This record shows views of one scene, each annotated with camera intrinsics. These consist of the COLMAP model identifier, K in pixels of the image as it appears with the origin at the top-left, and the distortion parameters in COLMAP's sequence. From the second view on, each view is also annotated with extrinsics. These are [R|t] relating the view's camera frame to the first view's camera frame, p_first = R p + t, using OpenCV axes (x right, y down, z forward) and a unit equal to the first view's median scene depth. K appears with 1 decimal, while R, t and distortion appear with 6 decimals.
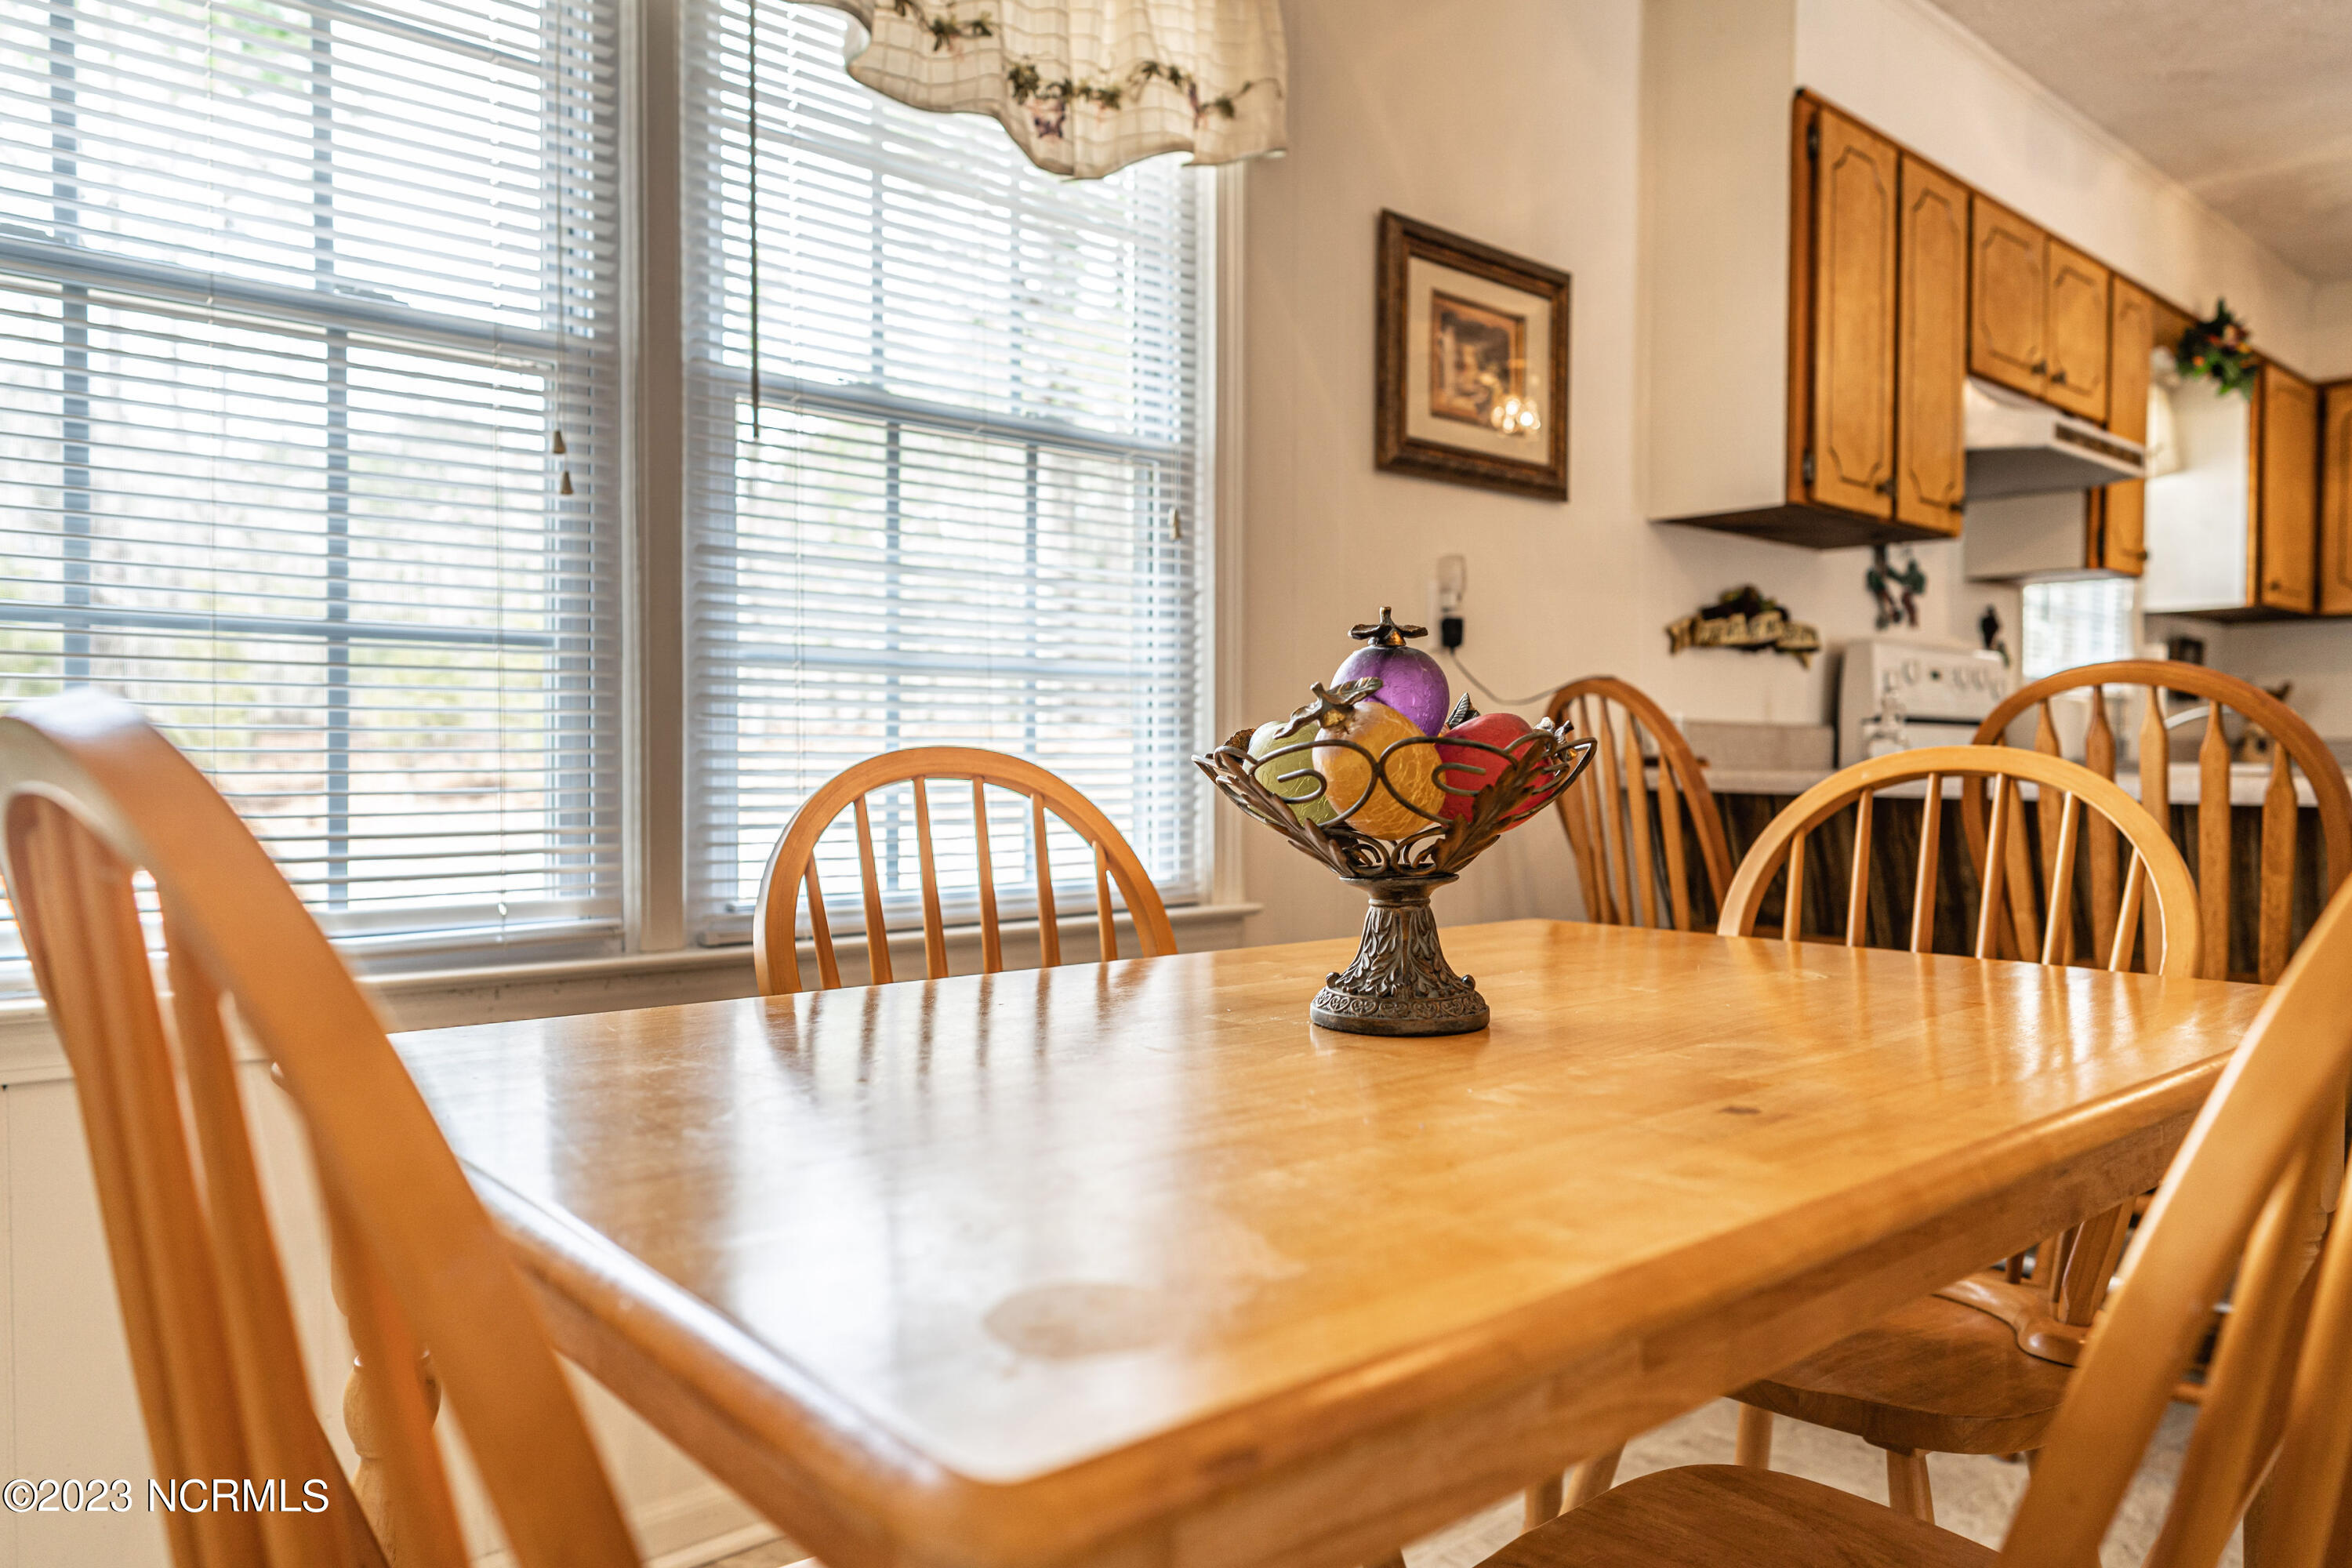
lens RADIAL K [[1581.7, 0, 1176.0], [0, 1581.7, 784.0], [0, 0, 1]] dist [0.000751, 0.004260]
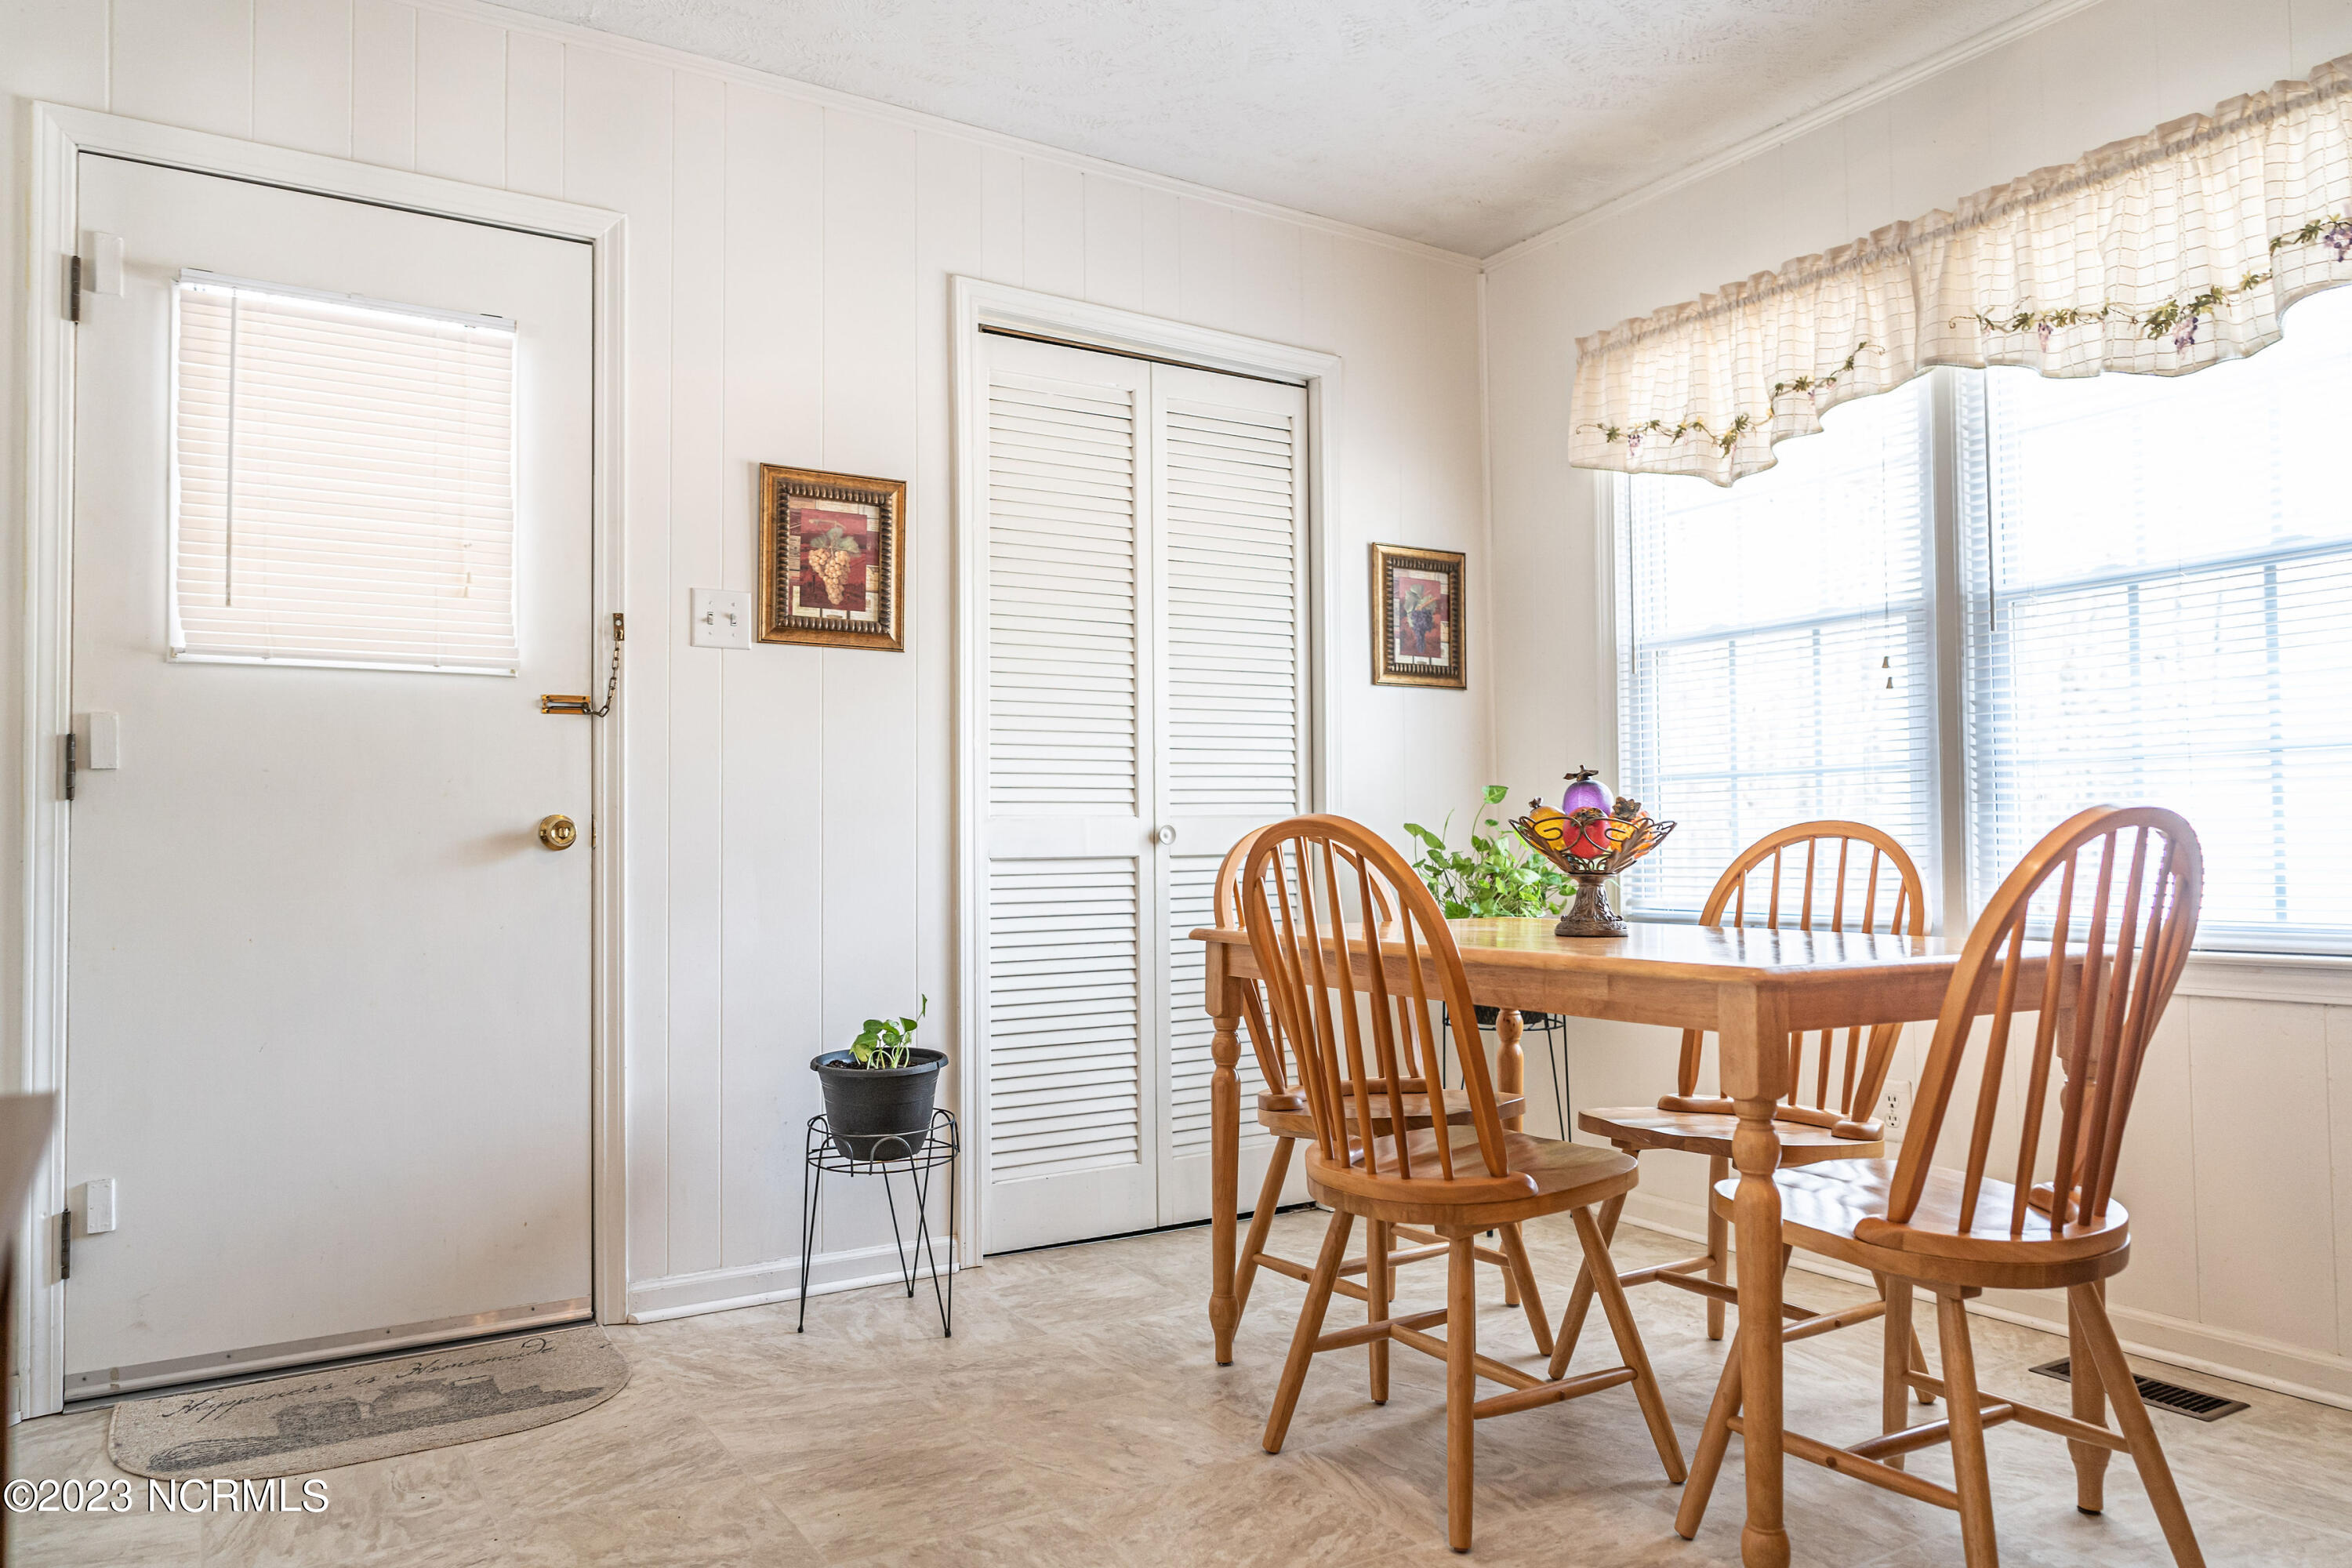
lens RADIAL K [[1566.4, 0, 1161.8], [0, 1566.4, 786.9], [0, 0, 1]] dist [-0.002401, 0.003469]
pose [[-0.181065, -0.037907, -0.982740, 1.041363], [-0.008250, 0.999280, -0.037025, 0.007830], [0.983437, 0.001404, -0.181247, 0.311680]]
